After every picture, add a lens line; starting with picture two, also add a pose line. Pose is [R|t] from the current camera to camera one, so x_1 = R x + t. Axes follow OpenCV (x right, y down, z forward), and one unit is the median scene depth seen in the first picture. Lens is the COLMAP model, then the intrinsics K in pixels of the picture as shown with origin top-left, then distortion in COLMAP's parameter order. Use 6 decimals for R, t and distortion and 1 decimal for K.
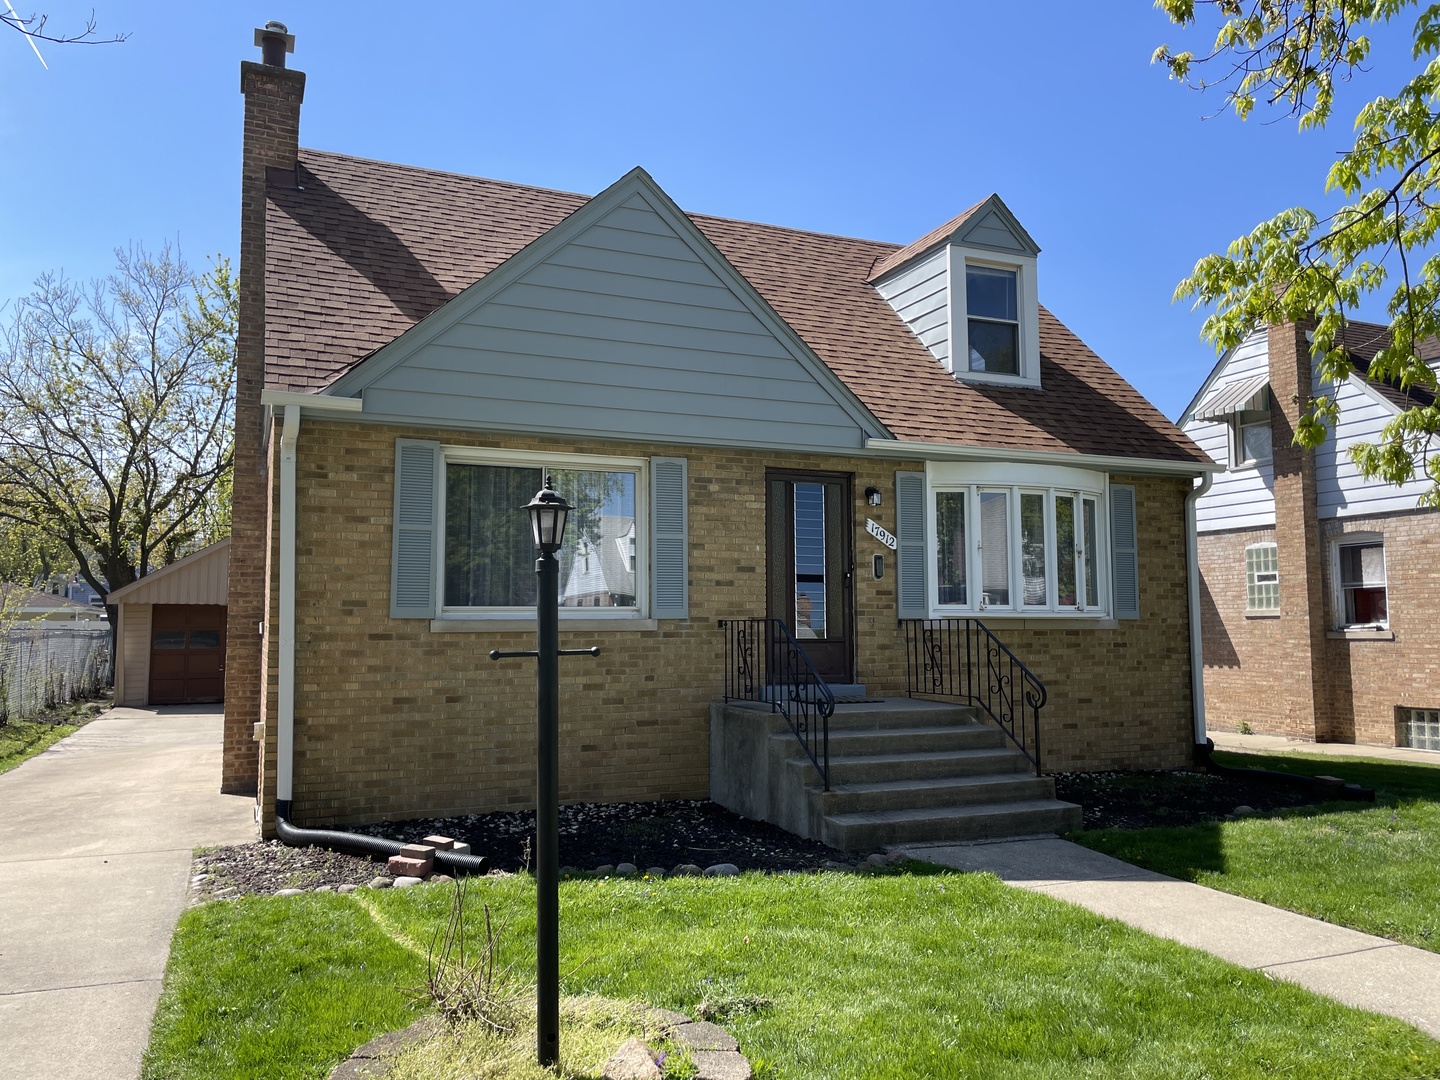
lens RADIAL K [[1094.1, 0, 720.0], [0, 1094.1, 540.0], [0, 0, 1]] dist [0.118615, -0.163934]
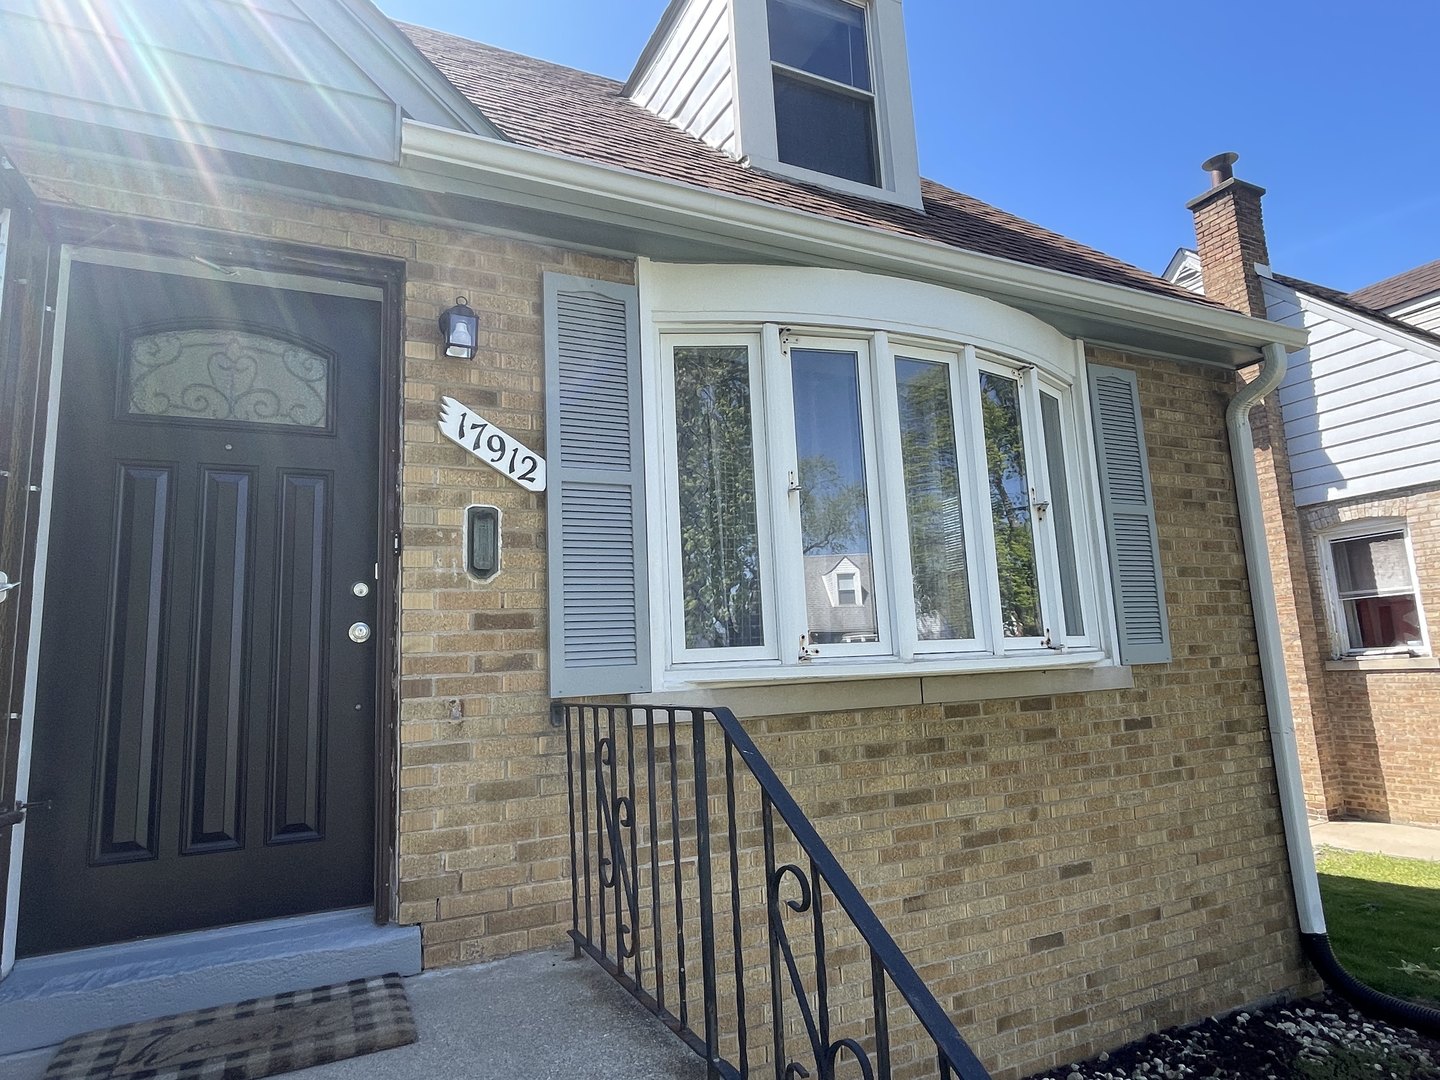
lens RADIAL K [[841.1, 0, 716.2], [0, 841.1, 545.2], [0, 0, 1]] dist [-0.001086, -0.000994]
pose [[0.998159, -0.035886, 0.048897, 0.183210], [0.039114, 0.997003, -0.066747, 0.040642], [-0.046355, 0.068537, 0.996571, 0.676994]]
